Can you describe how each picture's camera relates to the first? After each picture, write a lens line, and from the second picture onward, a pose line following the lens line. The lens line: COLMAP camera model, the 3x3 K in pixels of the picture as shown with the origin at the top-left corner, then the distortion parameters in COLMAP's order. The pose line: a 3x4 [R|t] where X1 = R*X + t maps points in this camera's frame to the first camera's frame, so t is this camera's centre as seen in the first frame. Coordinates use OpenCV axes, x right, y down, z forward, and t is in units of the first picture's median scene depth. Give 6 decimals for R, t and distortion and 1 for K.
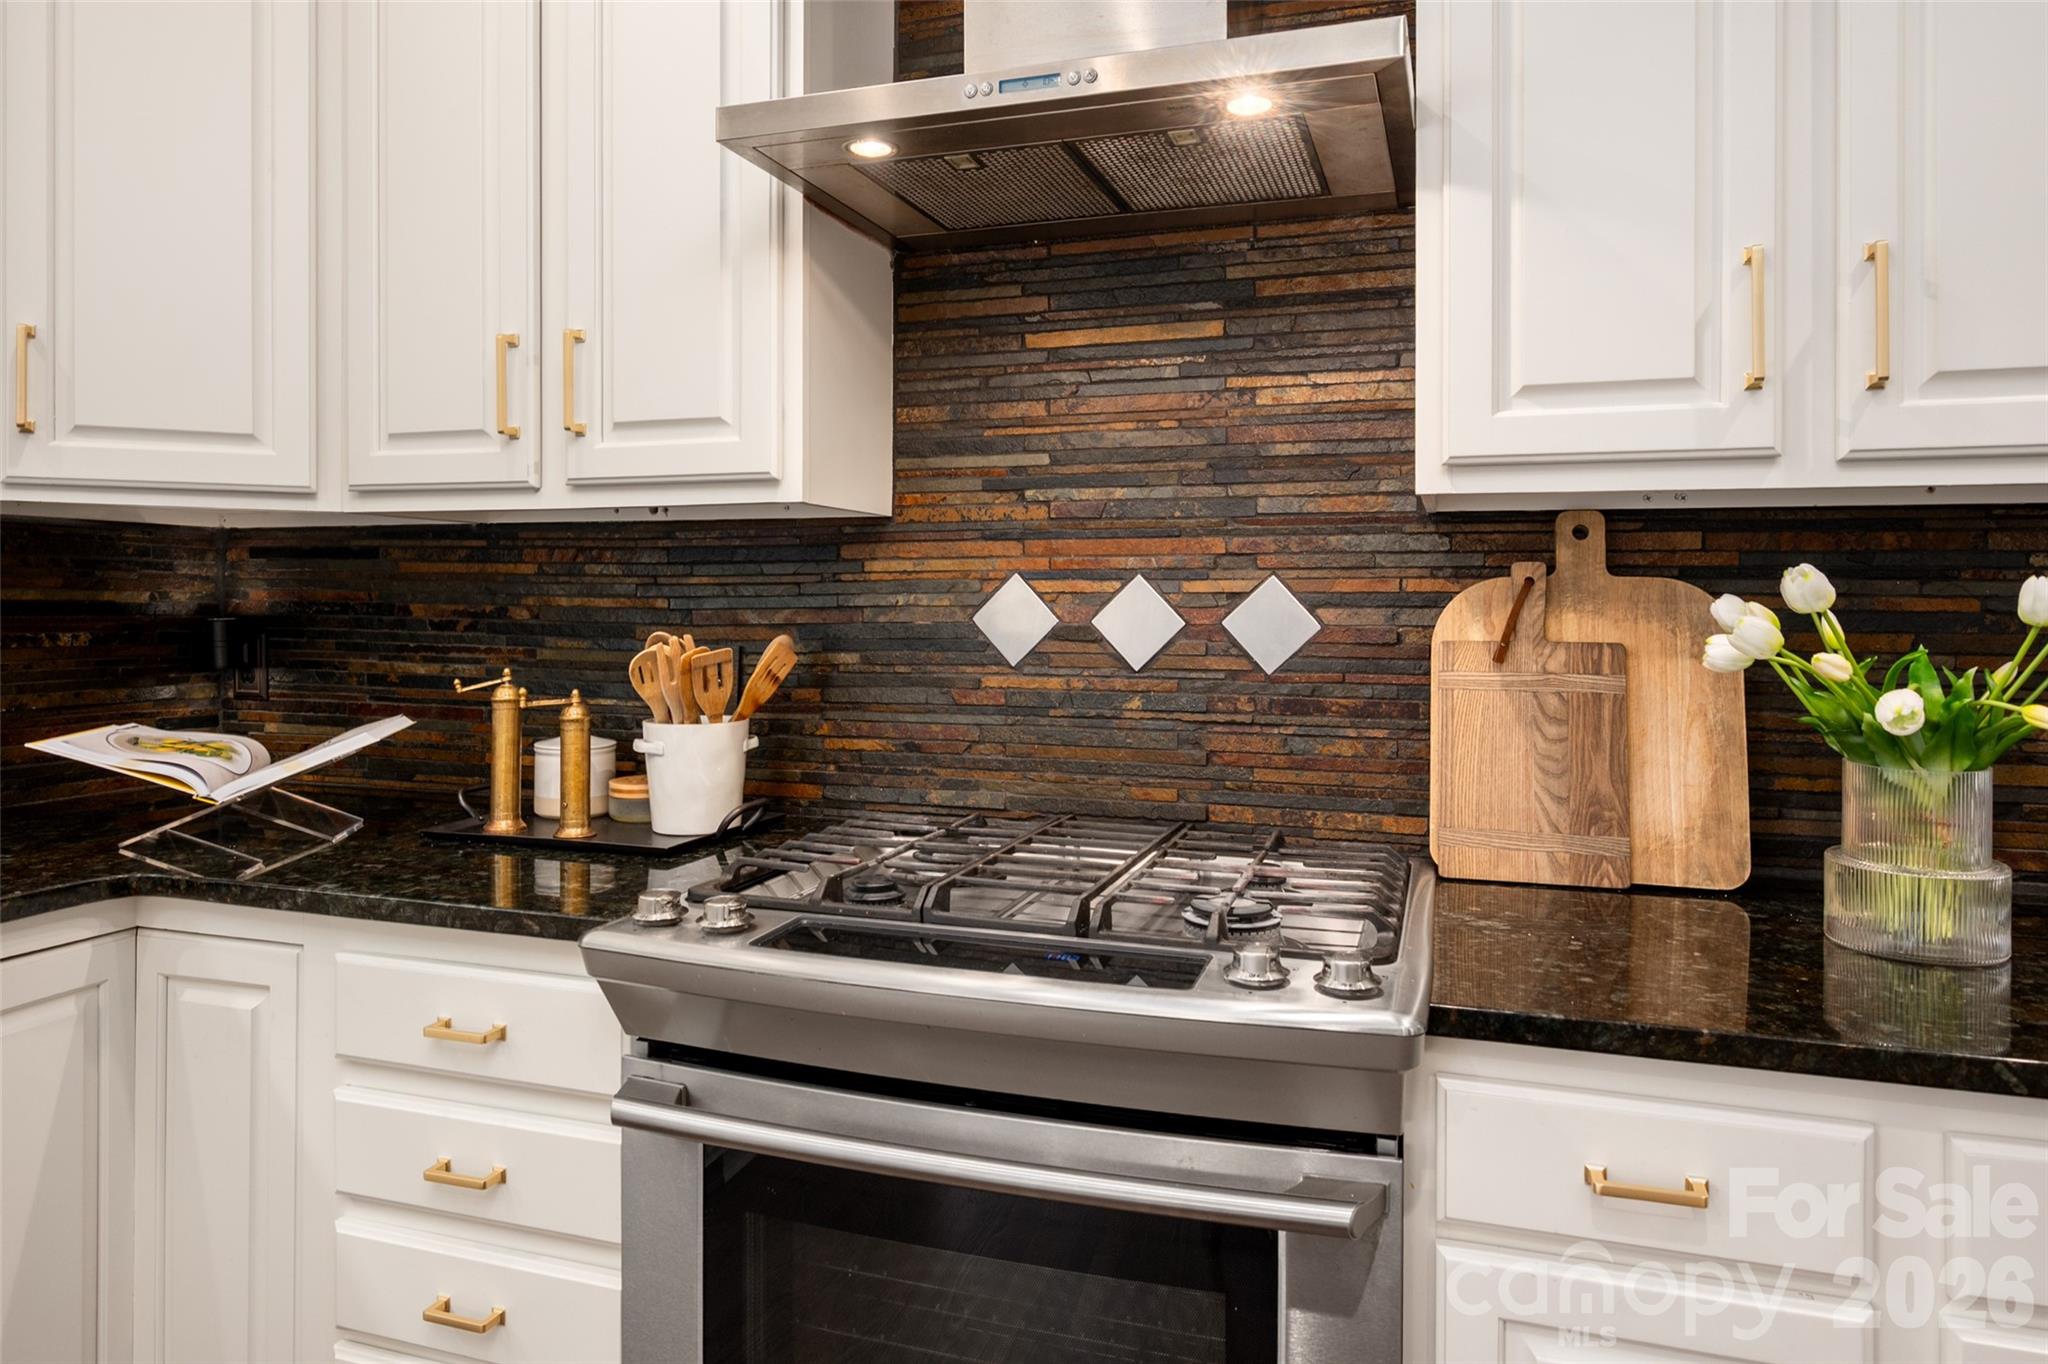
lens RADIAL K [[1335.2, 0, 1025.1], [0, 1335.2, 600.4], [0, 0, 1]] dist [0.026069, 0.000053]
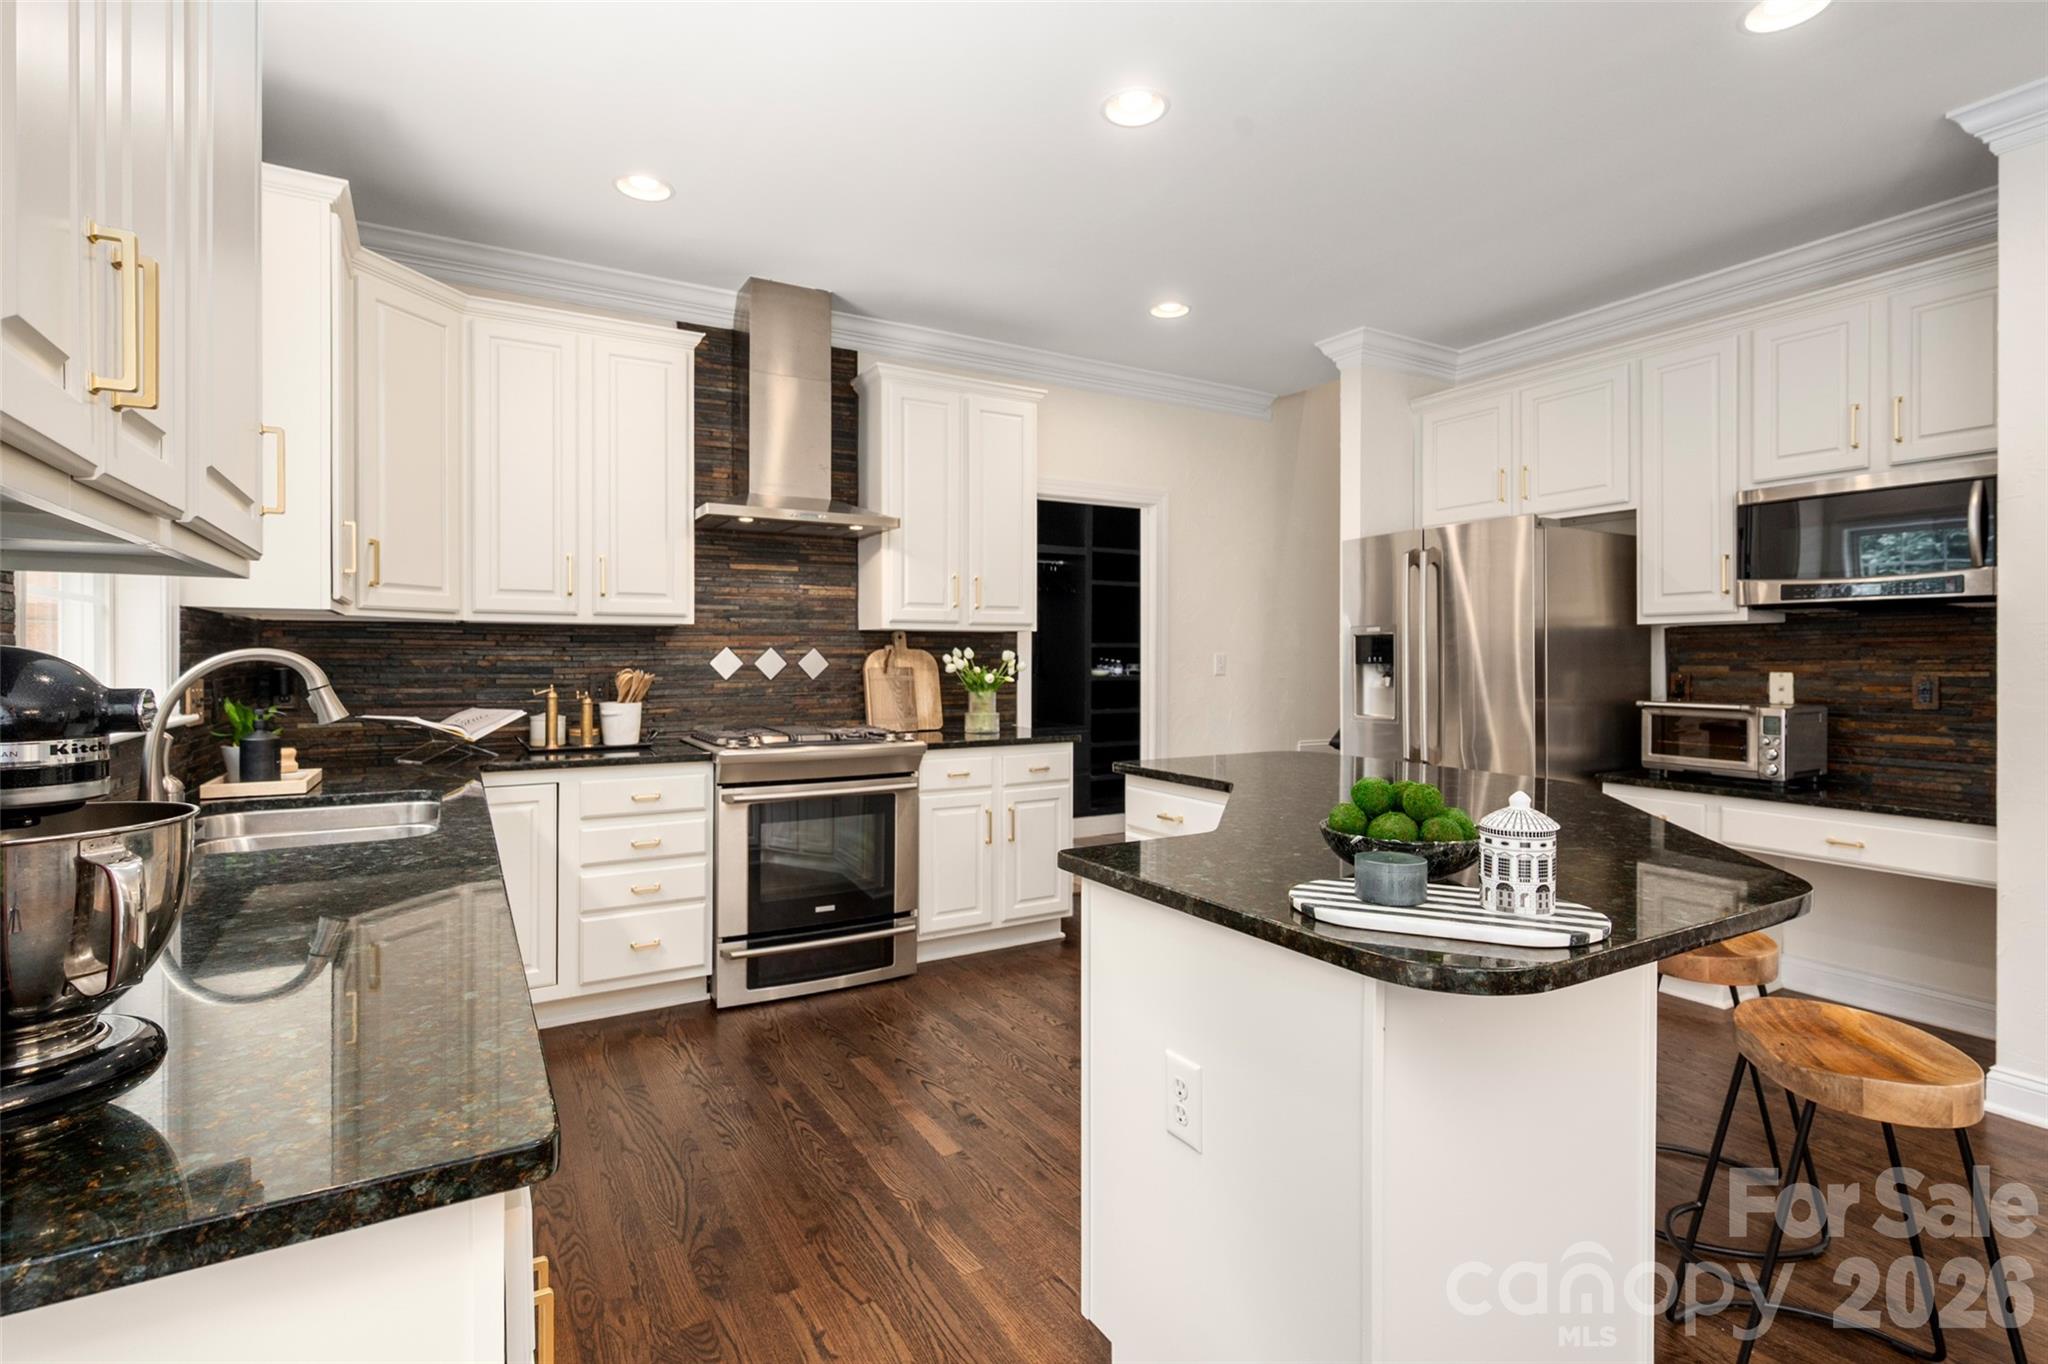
lens RADIAL K [[964.9, 0, 1024.3], [0, 964.9, 654.4], [0, 0, 1]] dist [0.000052, 0.000016]
pose [[0.655397, -0.004259, 0.755273, -1.234621], [0.000952, 0.999988, 0.004813, -0.014839], [-0.755284, -0.002436, 0.655393, -0.894457]]
